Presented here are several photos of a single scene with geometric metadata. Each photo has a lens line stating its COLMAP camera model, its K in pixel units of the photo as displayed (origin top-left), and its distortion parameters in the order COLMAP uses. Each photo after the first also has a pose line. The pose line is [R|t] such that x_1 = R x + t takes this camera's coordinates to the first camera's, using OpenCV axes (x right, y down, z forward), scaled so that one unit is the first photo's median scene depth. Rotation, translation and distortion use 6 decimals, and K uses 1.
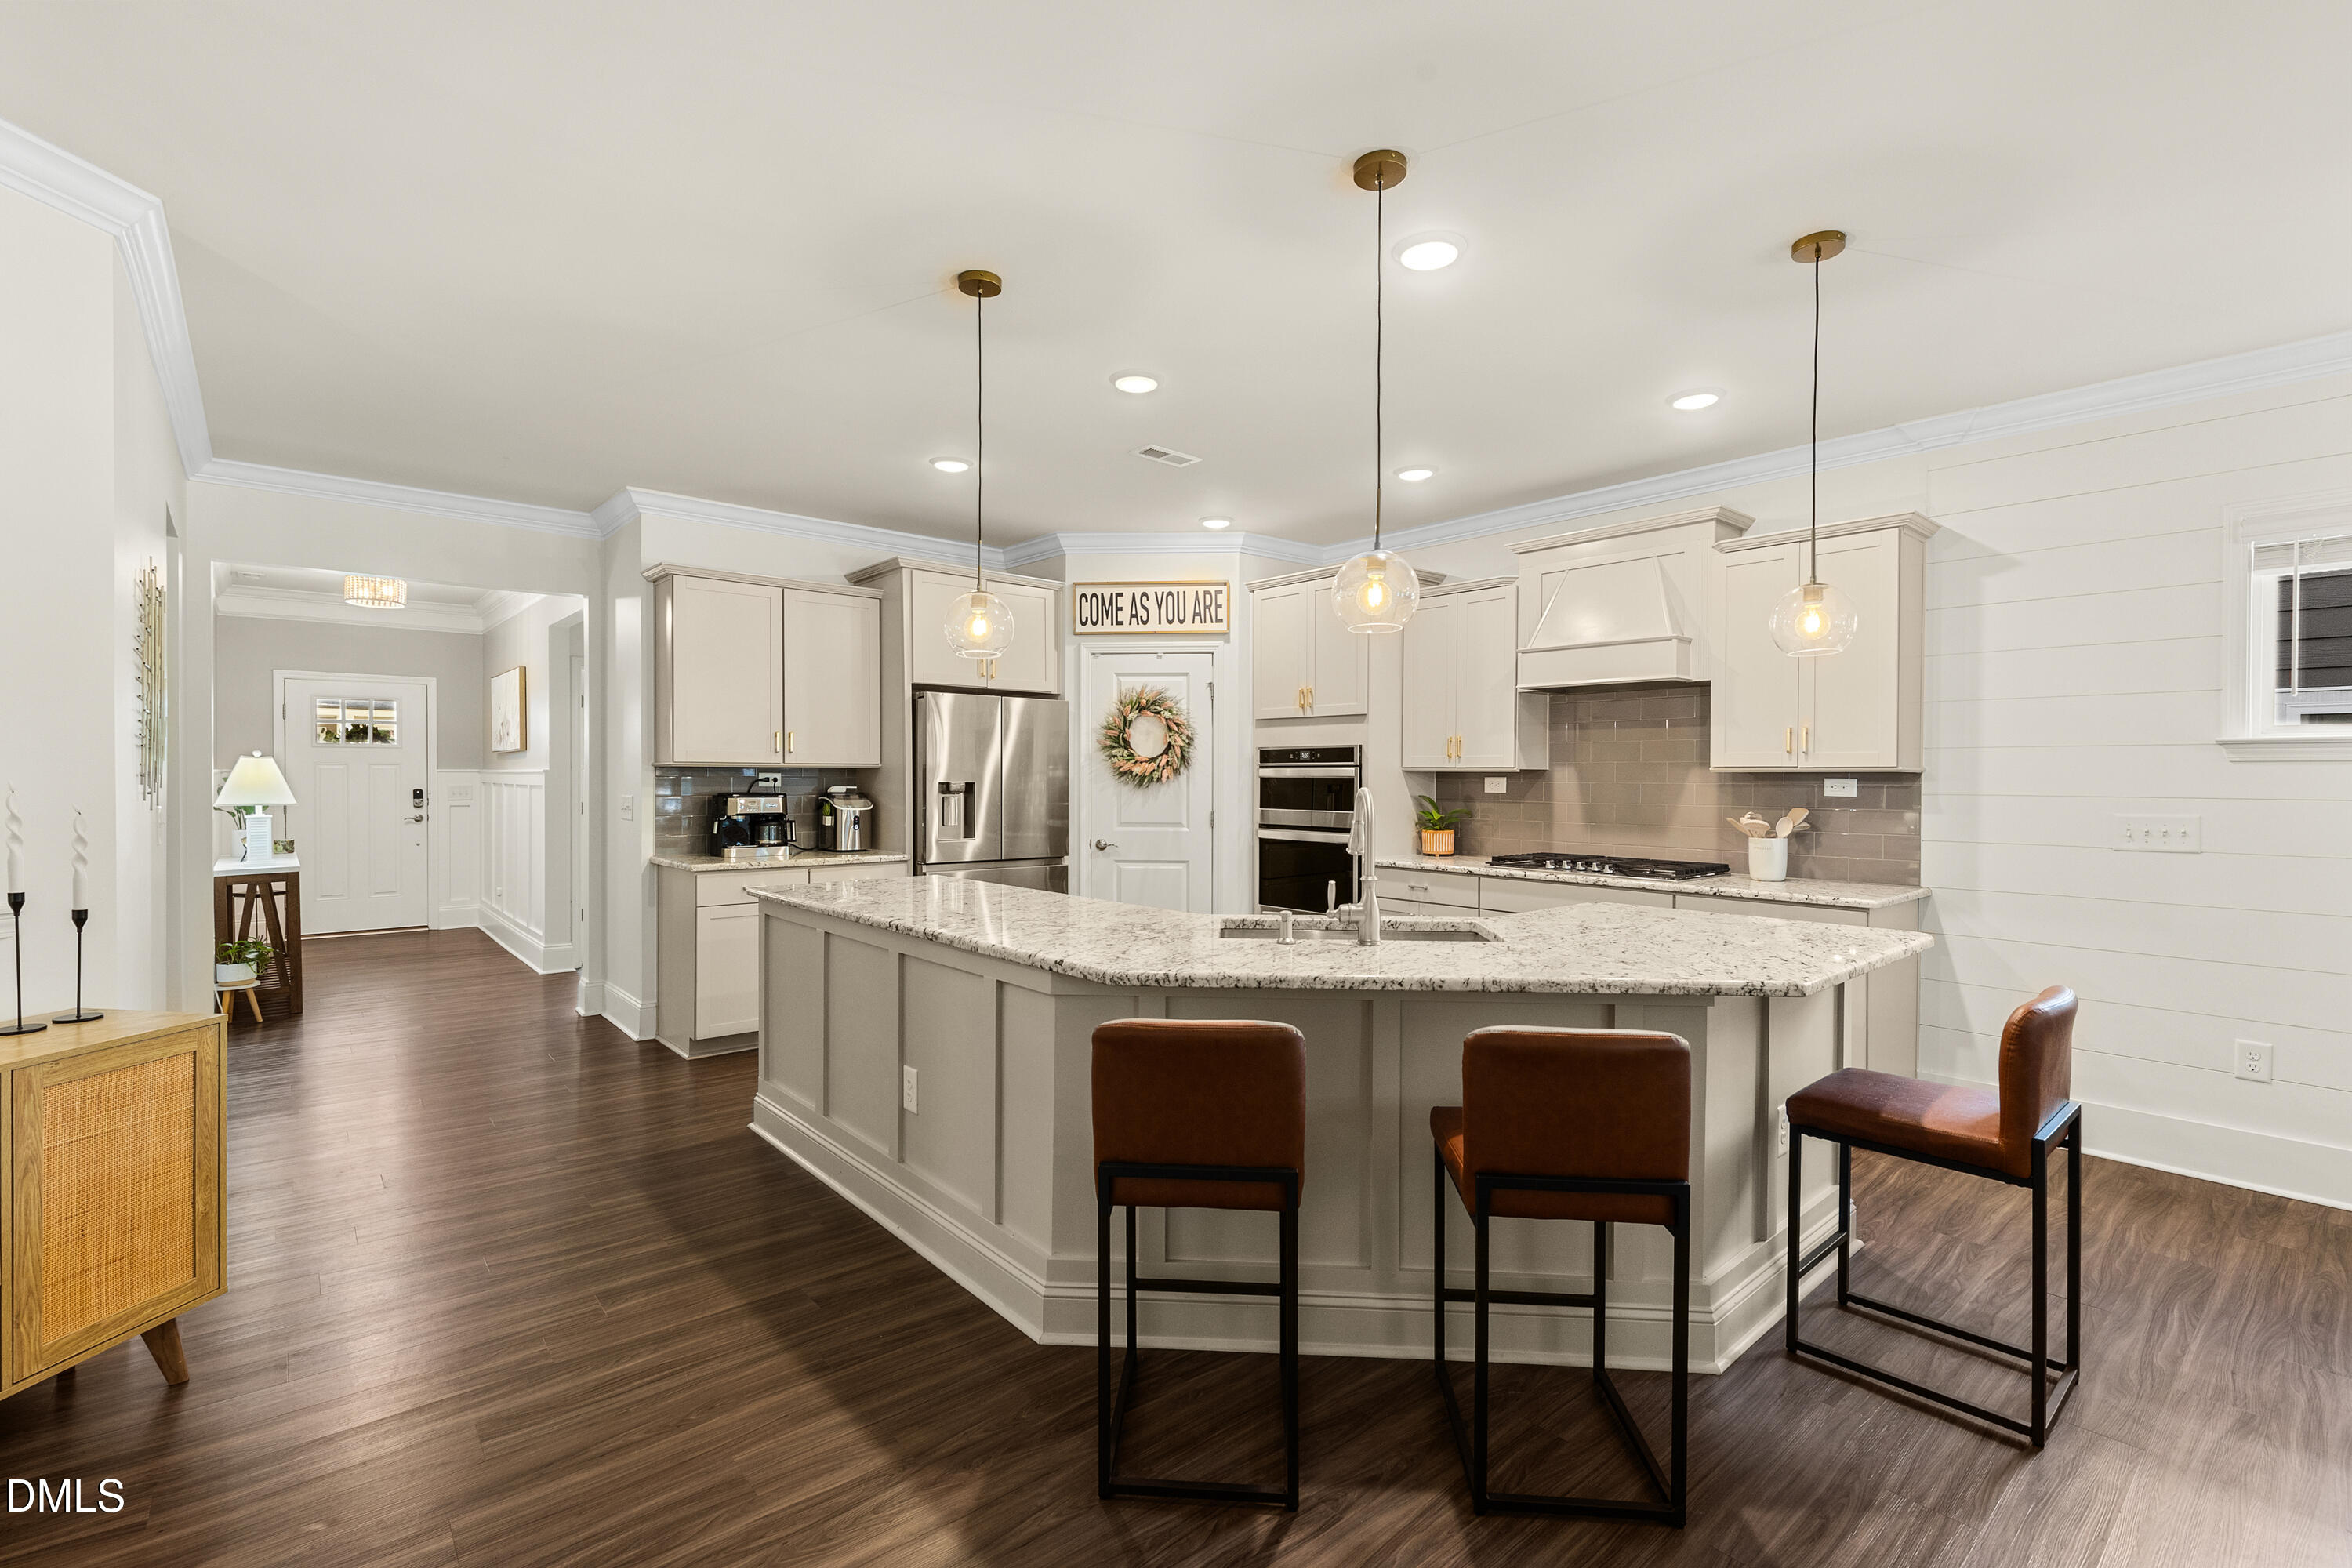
lens RADIAL K [[1068.4, 0, 1173.8], [0, 1068.4, 785.2], [0, 0, 1]] dist [0.001568, -0.000629]
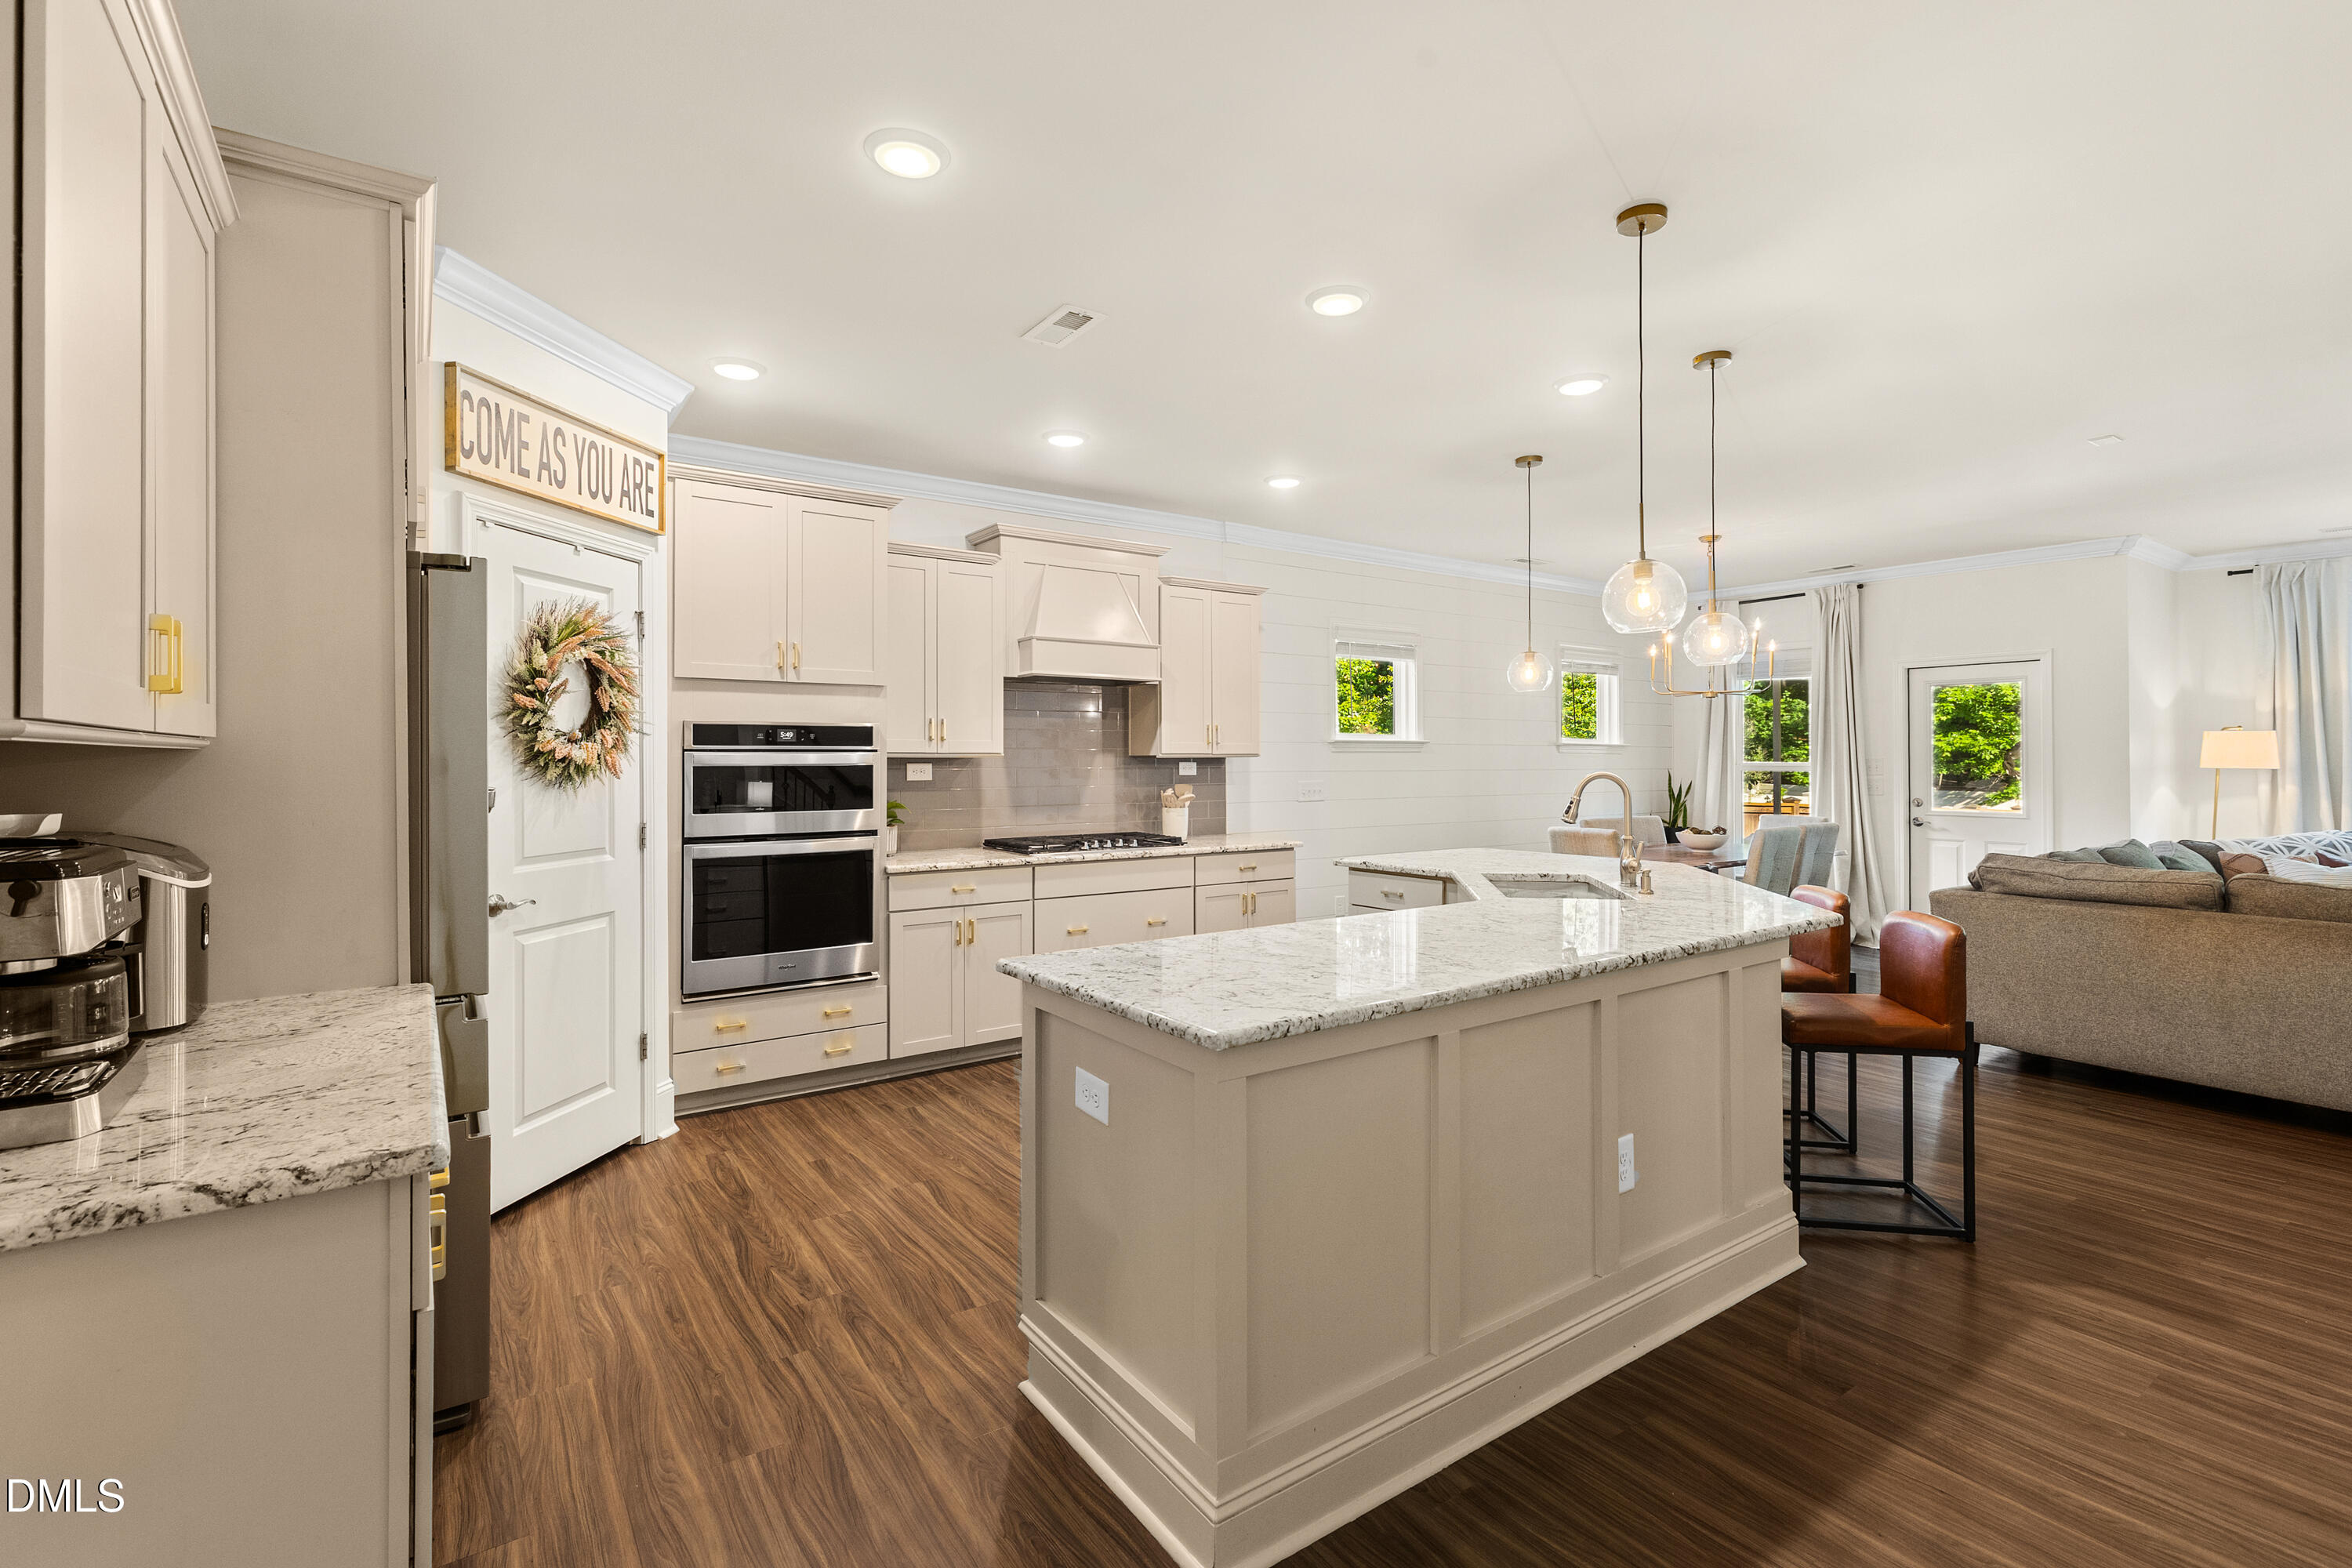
lens RADIAL K [[1068.4, 0, 1178.9], [0, 1068.4, 763.7], [0, 0, 1]] dist [0.001568, -0.000629]
pose [[0.094168, -0.007886, 0.995525, -0.545336], [0.012408, 0.999900, 0.006747, -0.009921], [-0.995479, 0.011717, 0.094256, 0.643224]]
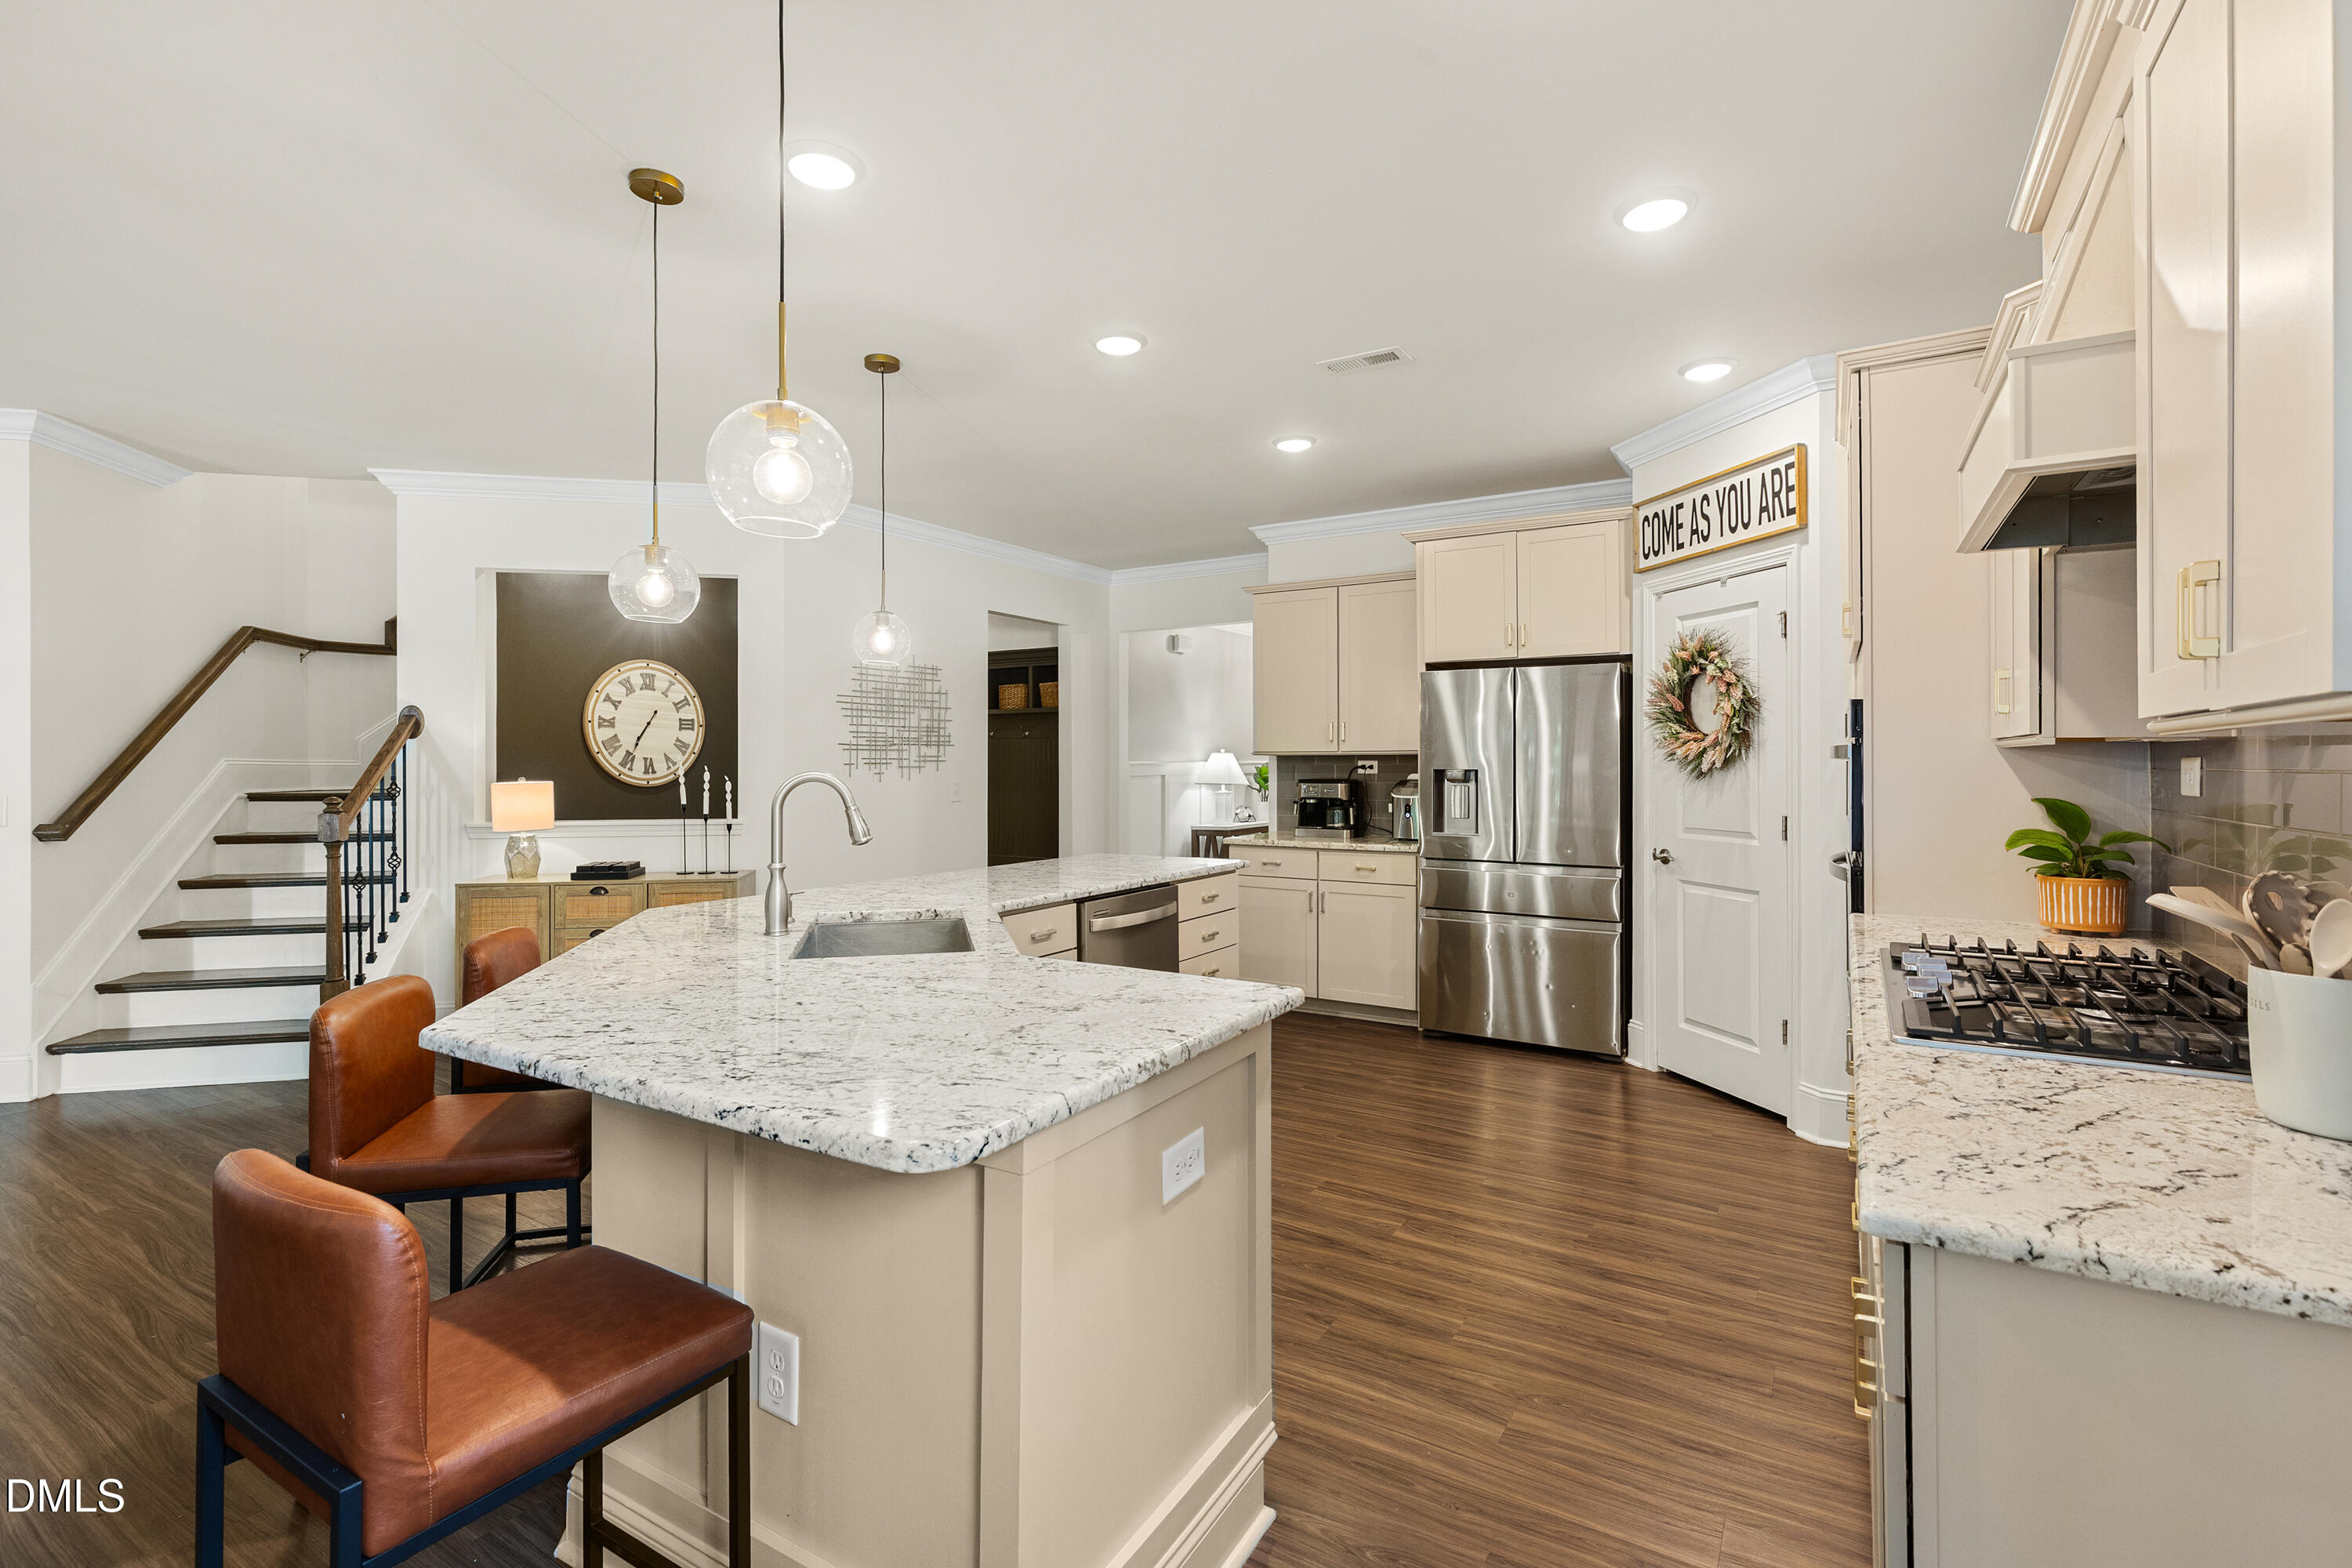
lens RADIAL K [[1068.4, 0, 1157.0], [0, 1068.4, 762.9], [0, 0, 1]] dist [0.001568, -0.000629]
pose [[0.283639, -0.005723, -0.958914, 0.538252], [-0.007169, 0.999942, -0.008088, 0.000851], [0.958904, 0.009169, 0.283582, 0.470735]]
